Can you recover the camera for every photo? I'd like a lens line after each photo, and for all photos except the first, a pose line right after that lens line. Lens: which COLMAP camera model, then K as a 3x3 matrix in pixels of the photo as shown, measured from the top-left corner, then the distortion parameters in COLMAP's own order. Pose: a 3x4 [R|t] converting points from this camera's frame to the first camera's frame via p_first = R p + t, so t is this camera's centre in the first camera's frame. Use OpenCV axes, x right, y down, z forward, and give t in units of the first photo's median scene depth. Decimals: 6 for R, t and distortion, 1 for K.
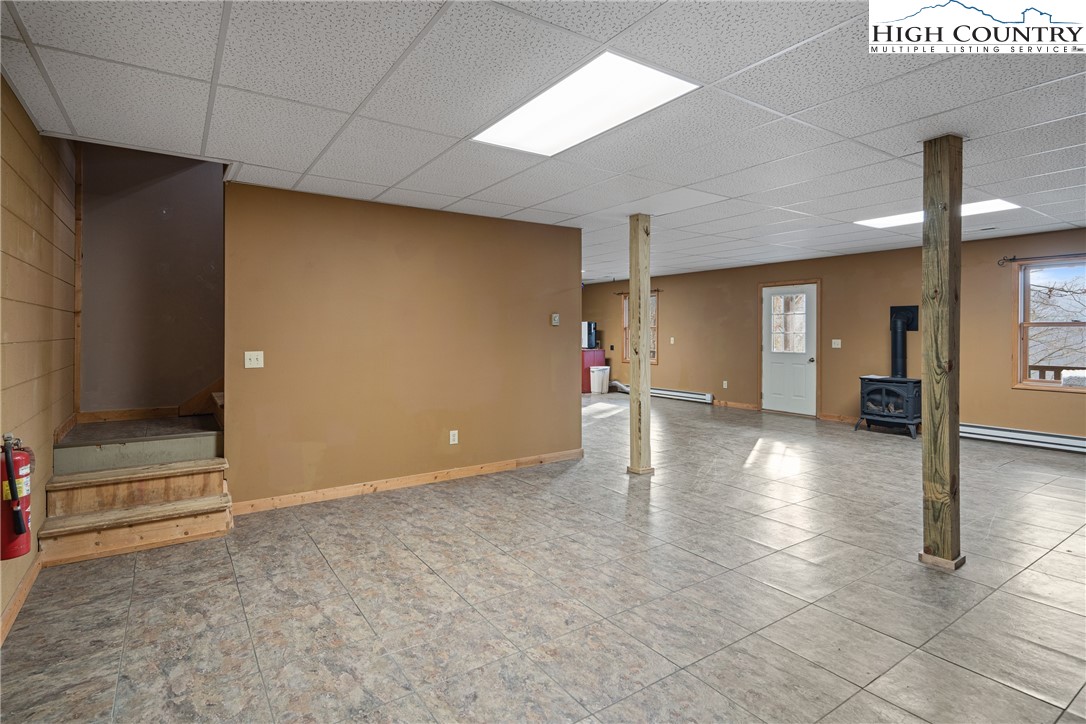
lens RADIAL K [[538.2, 0, 534.9], [0, 538.2, 335.1], [0, 0, 1]] dist [0.005818, -0.005867]
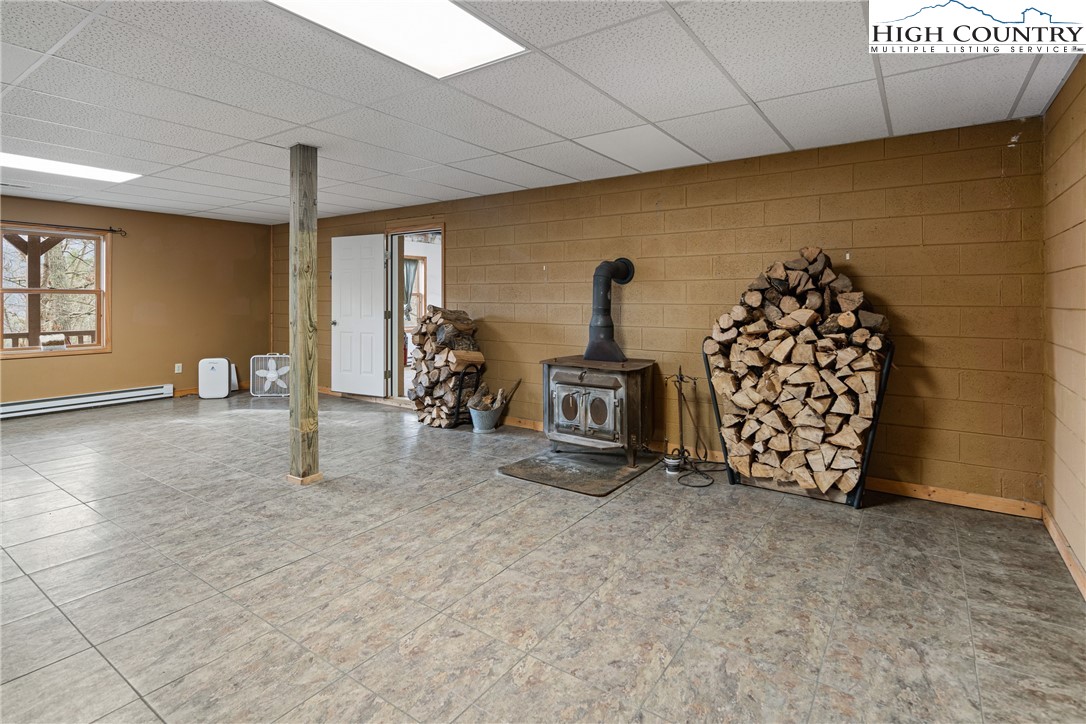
lens RADIAL K [[538.2, 0, 545.1], [0, 538.2, 295.8], [0, 0, 1]] dist [0.005818, -0.005867]
pose [[-0.364966, 0.006088, 0.931001, -0.765706], [0.004679, 0.999978, -0.004704, -0.004422], [-0.931009, 0.002639, -0.364986, 1.135327]]
